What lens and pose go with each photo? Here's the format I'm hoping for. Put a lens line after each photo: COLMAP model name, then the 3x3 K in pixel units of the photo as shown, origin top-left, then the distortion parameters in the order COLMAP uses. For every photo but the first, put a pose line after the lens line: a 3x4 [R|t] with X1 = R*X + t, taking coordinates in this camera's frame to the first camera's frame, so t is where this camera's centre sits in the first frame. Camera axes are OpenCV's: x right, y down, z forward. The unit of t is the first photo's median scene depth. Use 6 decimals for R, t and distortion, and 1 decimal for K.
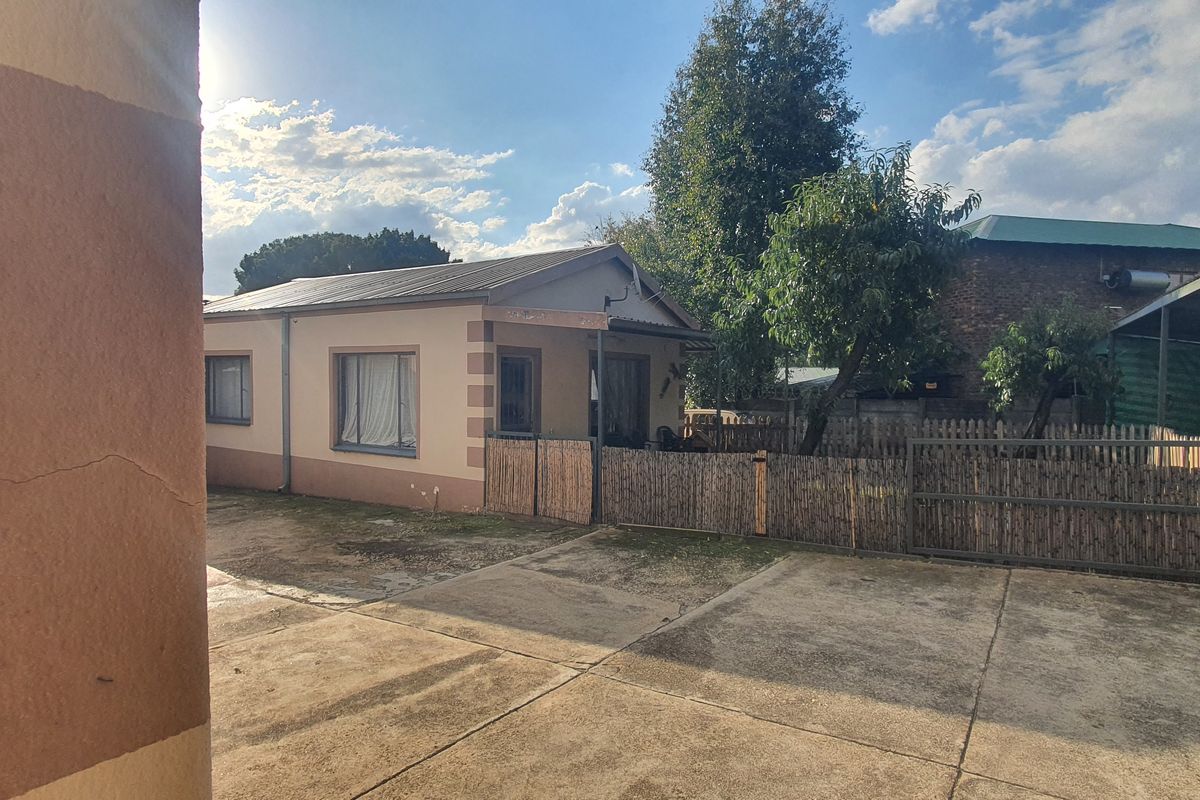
lens RADIAL K [[670.3, 0, 600.0], [0, 670.3, 400.0], [0, 0, 1]] dist [0.024781, -0.034076]
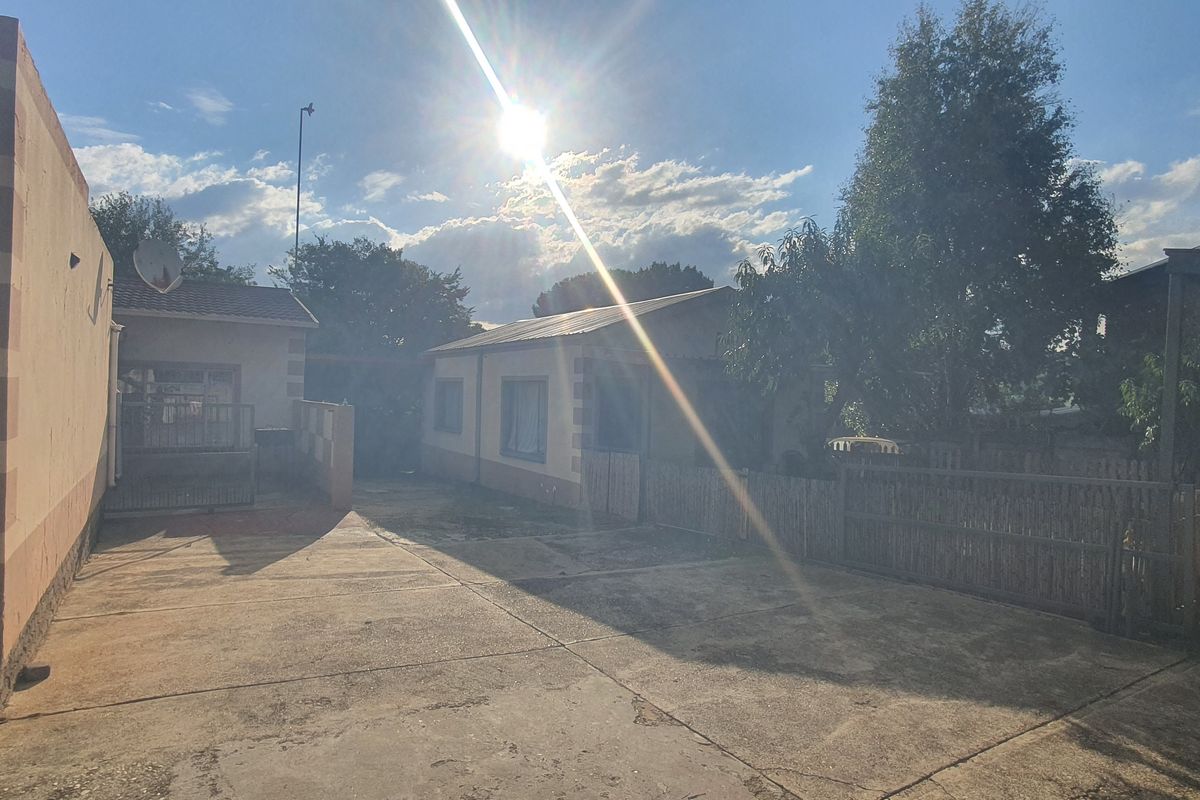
lens RADIAL K [[670.3, 0, 600.0], [0, 670.3, 400.0], [0, 0, 1]] dist [0.024781, -0.034076]
pose [[0.910338, 0.018389, -0.413456, 0.322397], [-0.031849, 0.999163, -0.025685, -0.004947], [0.412638, 0.036550, 0.910162, -0.125459]]
